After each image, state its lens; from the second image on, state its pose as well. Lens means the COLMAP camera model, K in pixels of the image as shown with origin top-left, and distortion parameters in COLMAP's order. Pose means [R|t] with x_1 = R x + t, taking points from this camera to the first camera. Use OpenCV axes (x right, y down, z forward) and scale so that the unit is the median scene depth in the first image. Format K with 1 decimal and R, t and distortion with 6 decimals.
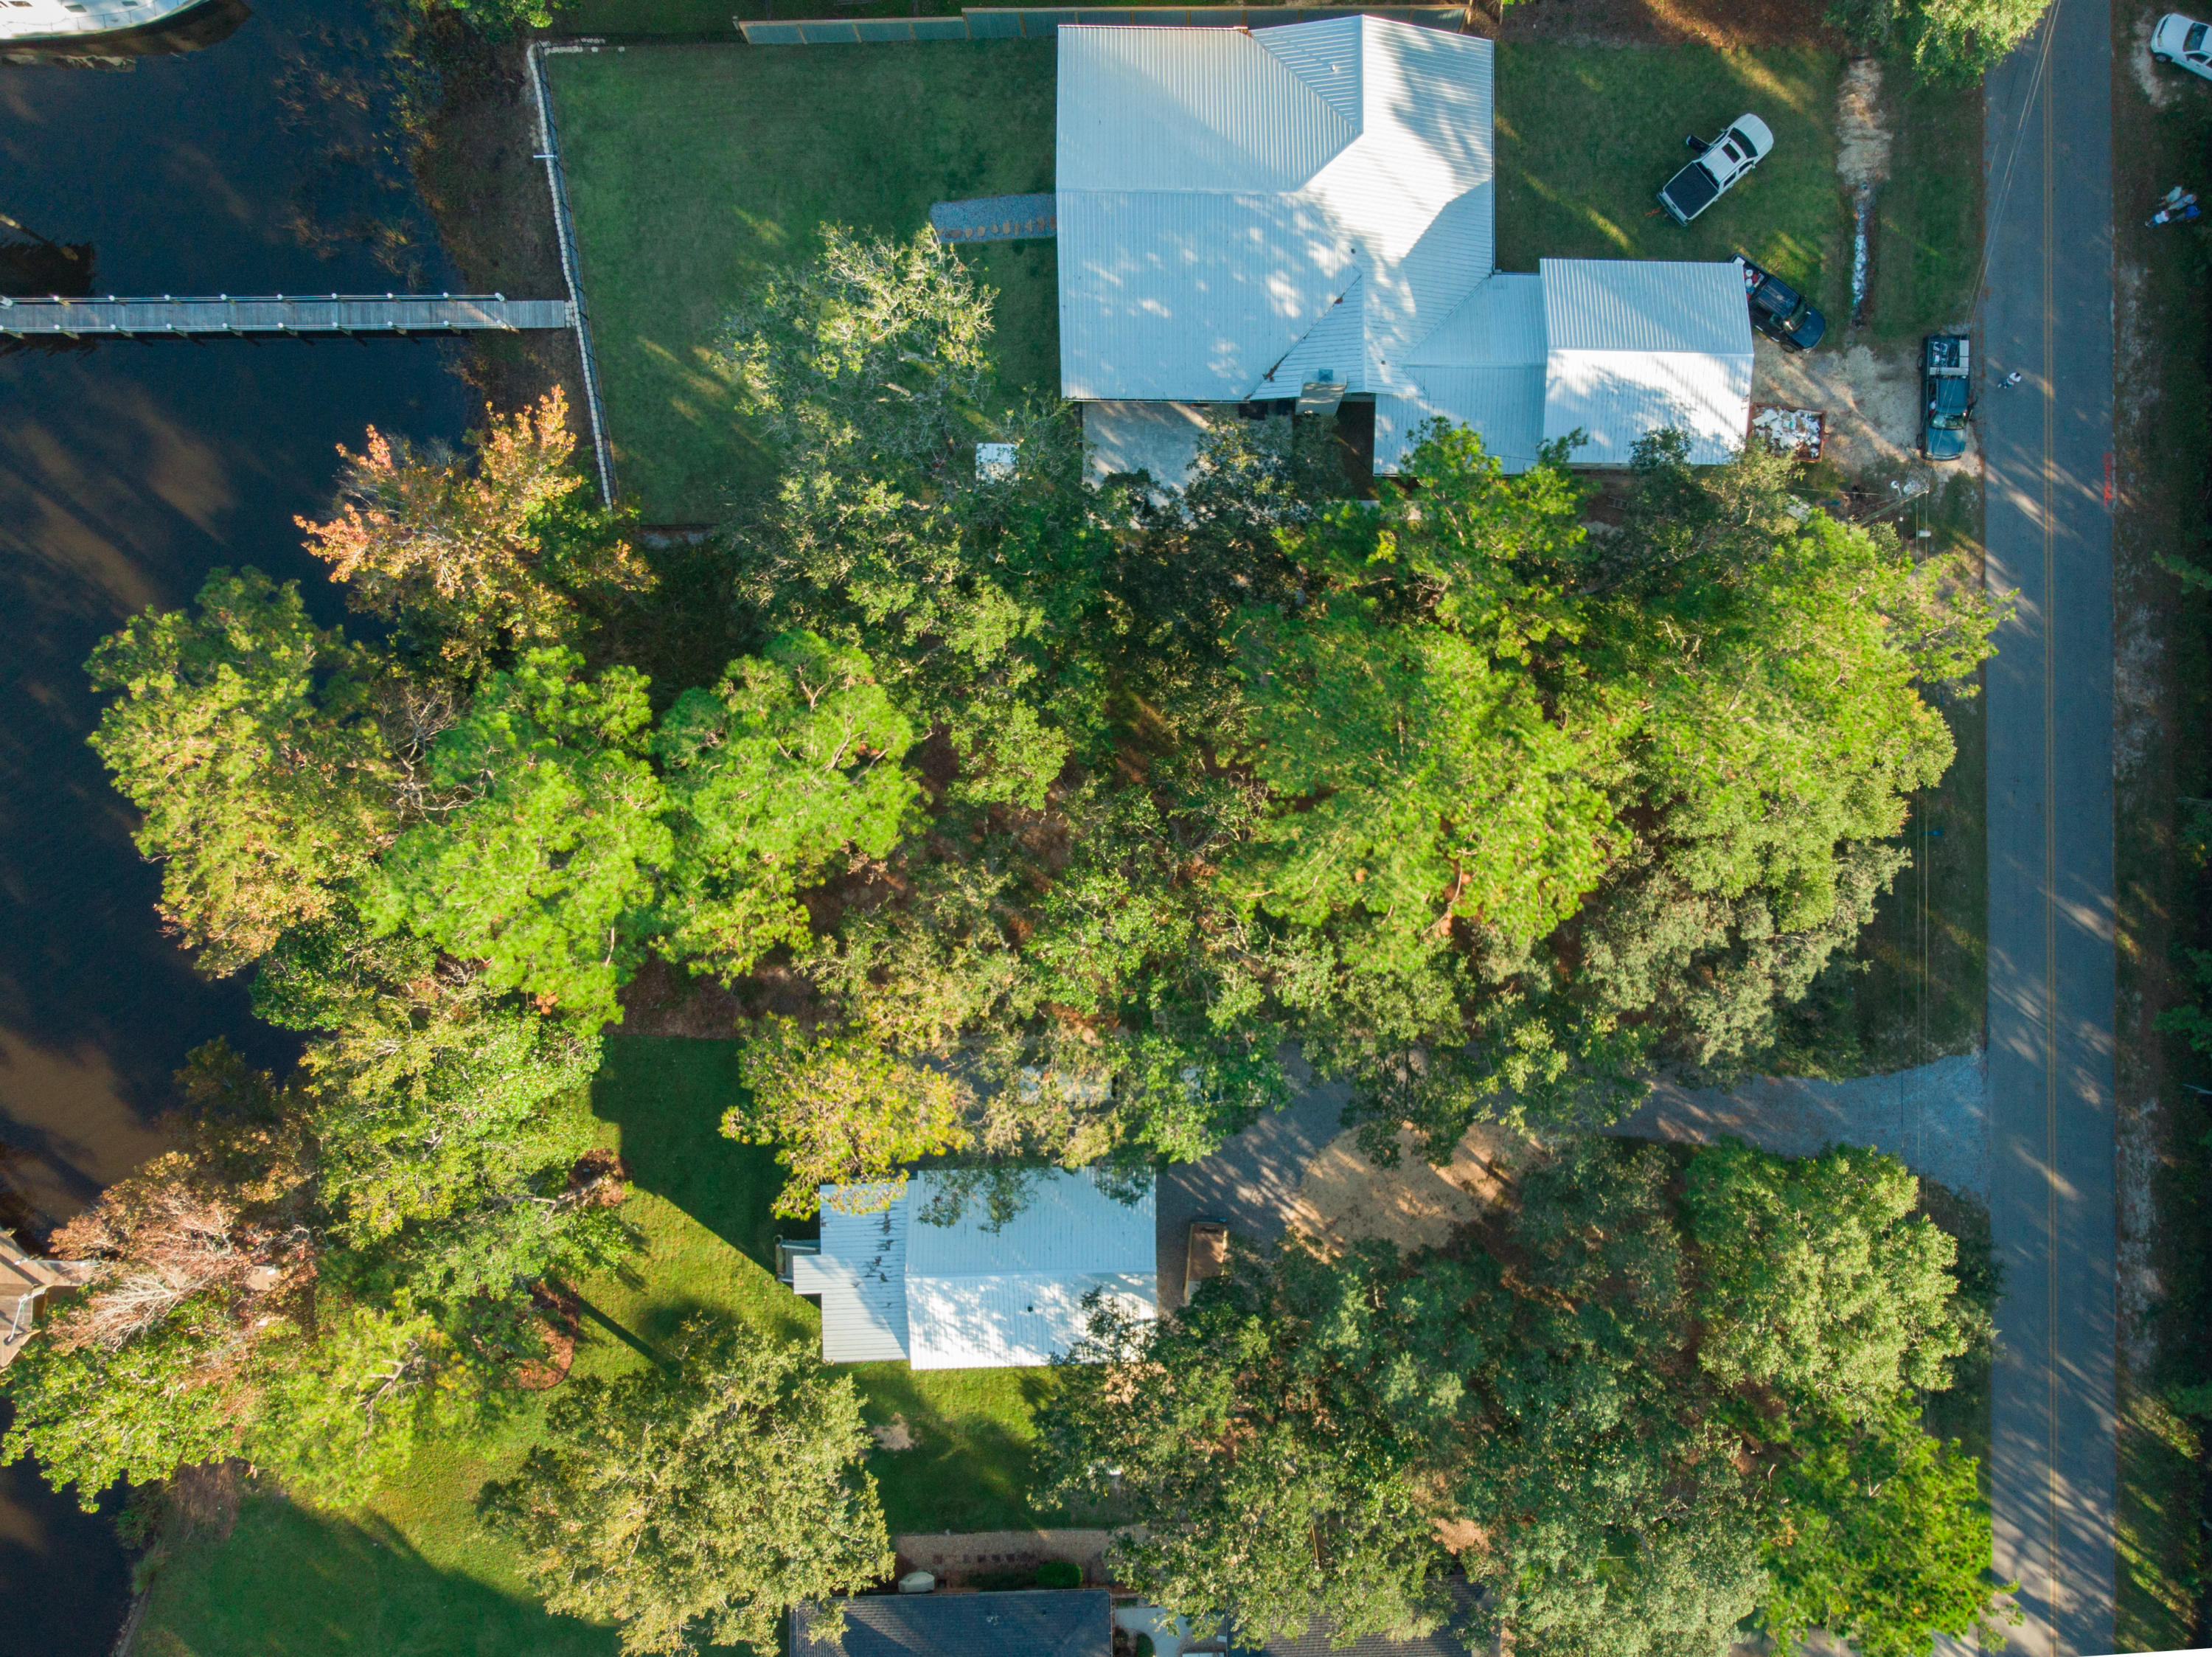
lens RADIAL K [[1543.9, 0, 1106.0], [0, 1543.9, 828.5], [0, 0, 1]] dist [-0.025285, -0.000357]
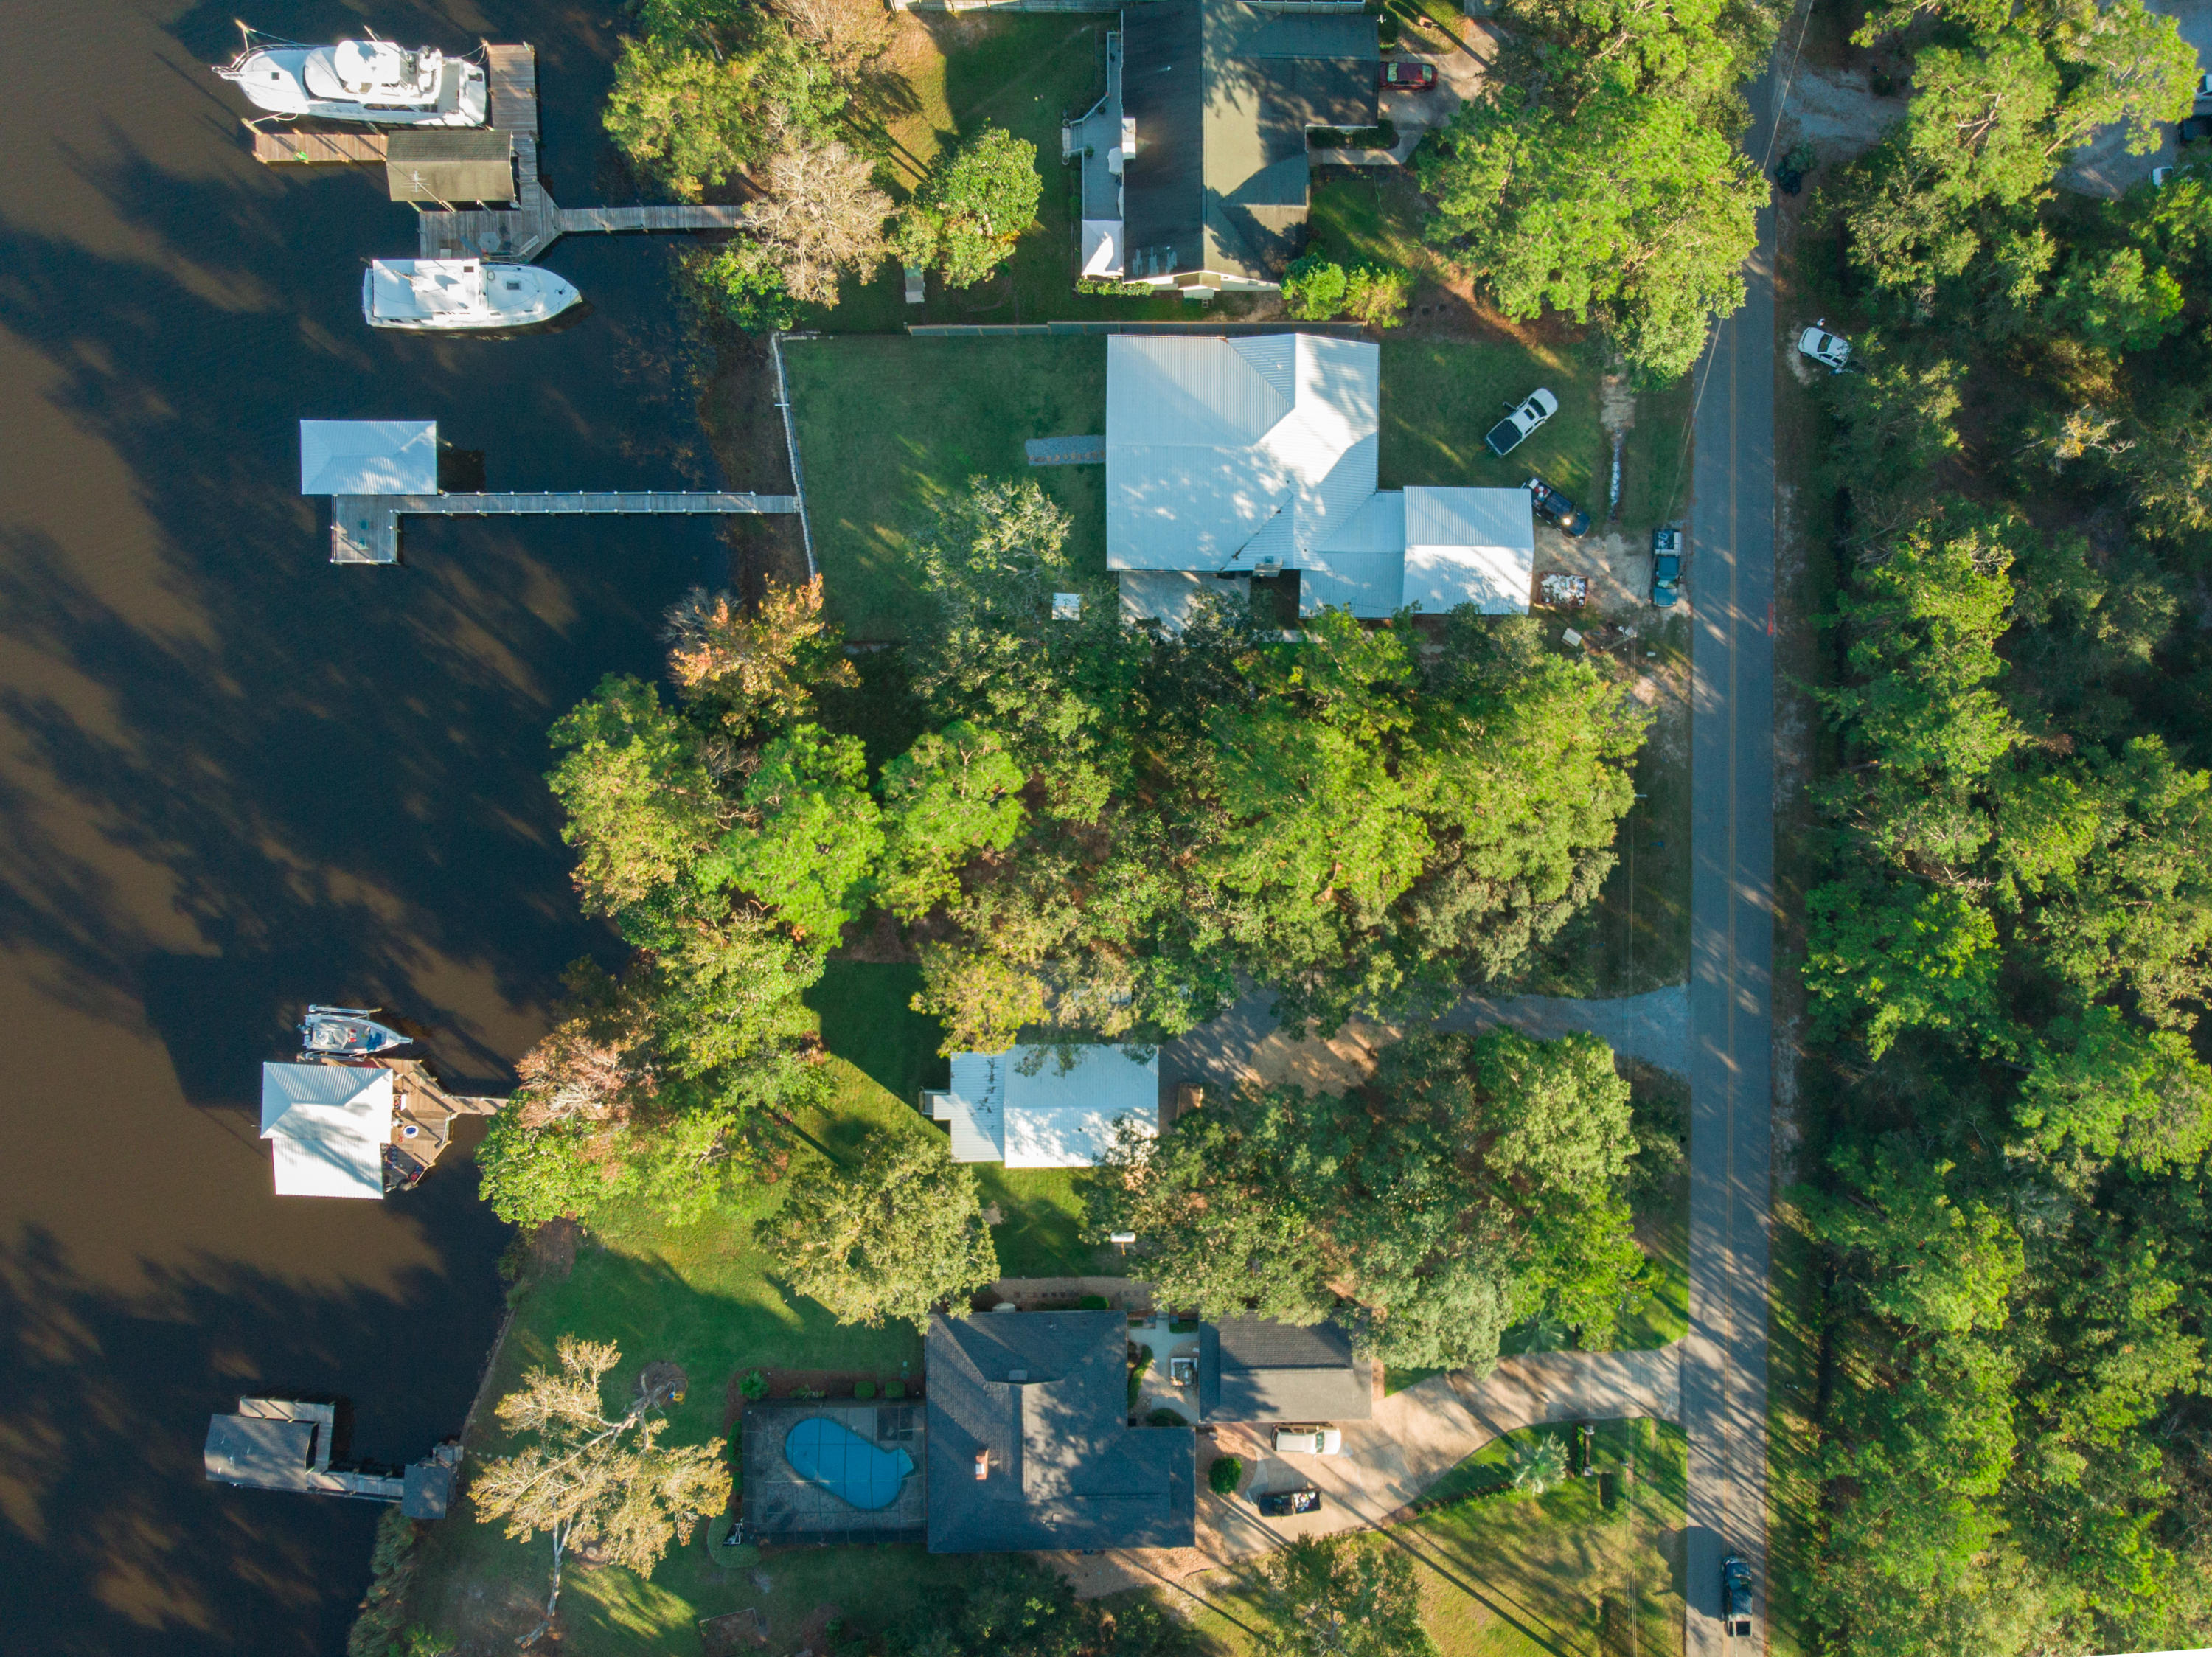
lens RADIAL K [[1625.5, 0, 1106.0], [0, 1625.5, 828.5], [0, 0, 1]] dist [-0.000650, 0.005150]
pose [[0.999891, 0.013913, 0.004957, -0.038019], [-0.013946, 0.999881, 0.006658, -0.018482], [-0.004863, -0.006726, 0.999966, -0.781664]]
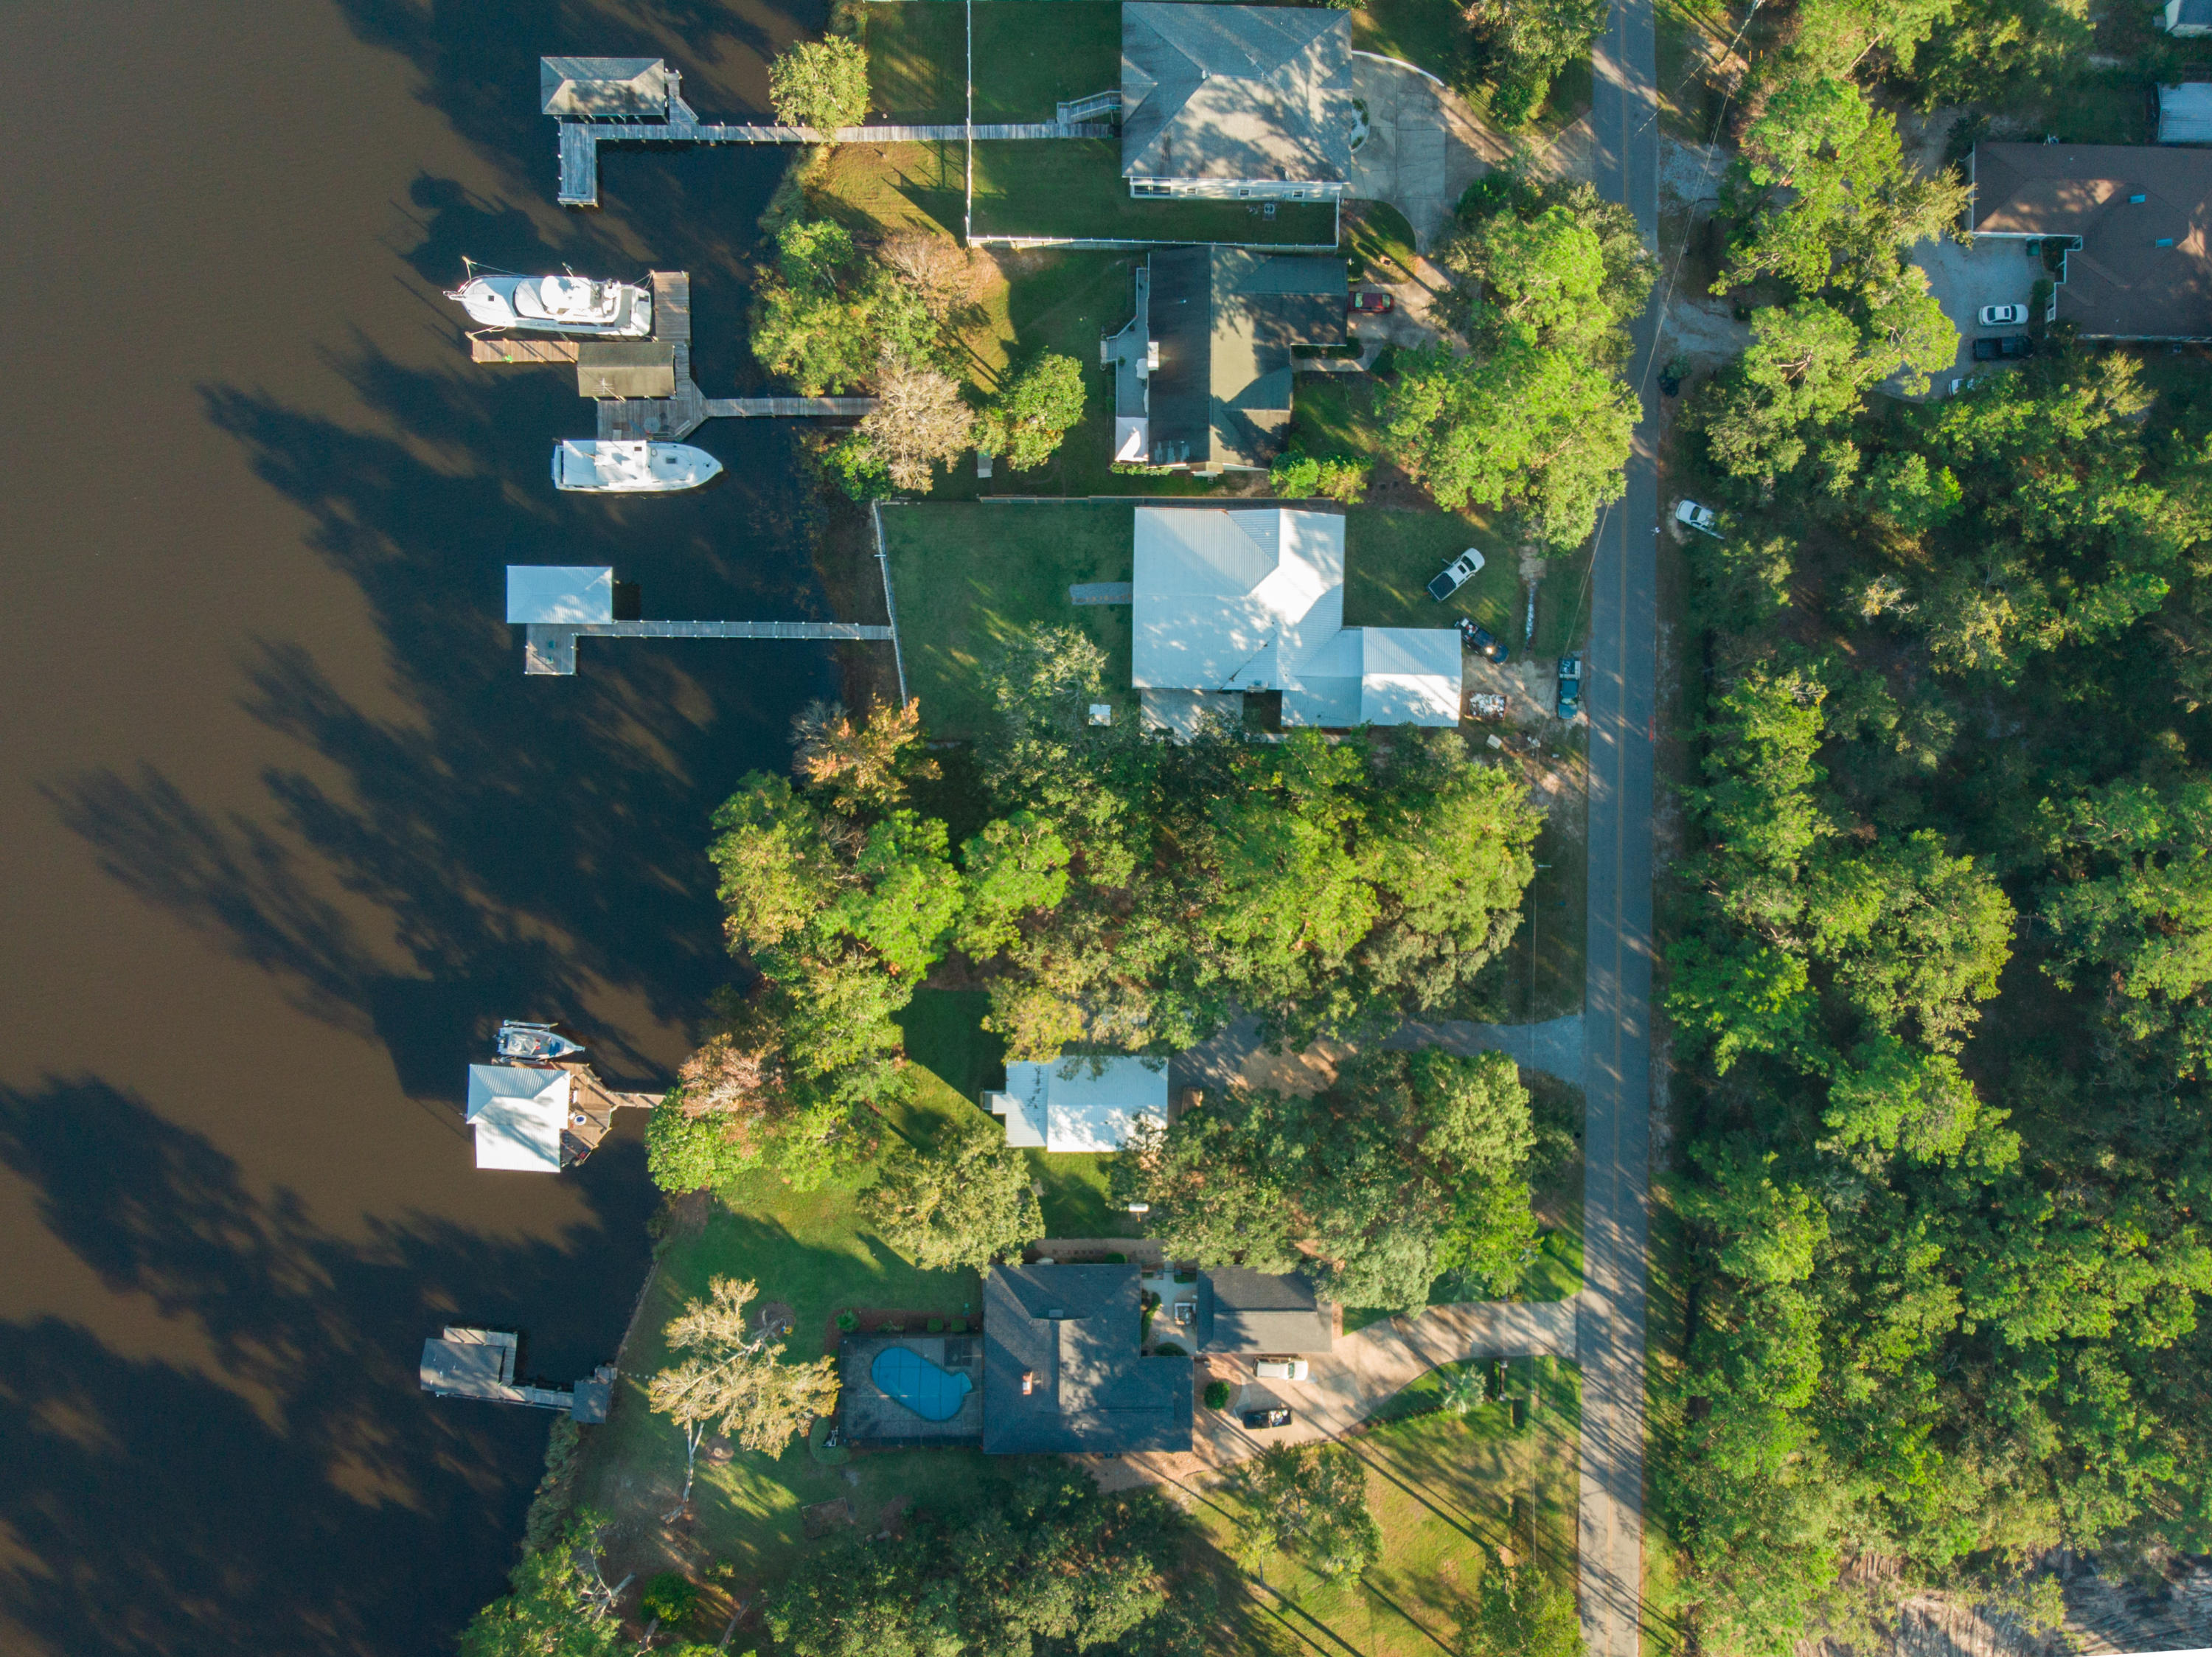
lens RADIAL K [[1661.3, 0, 1106.0], [0, 1661.3, 828.5], [0, 0, 1]] dist [0.022984, -0.067678]
pose [[0.999653, 0.024497, 0.009701, -0.089891], [-0.024559, 0.999679, 0.006281, -0.110648], [-0.009544, -0.006517, 0.999933, -1.379388]]
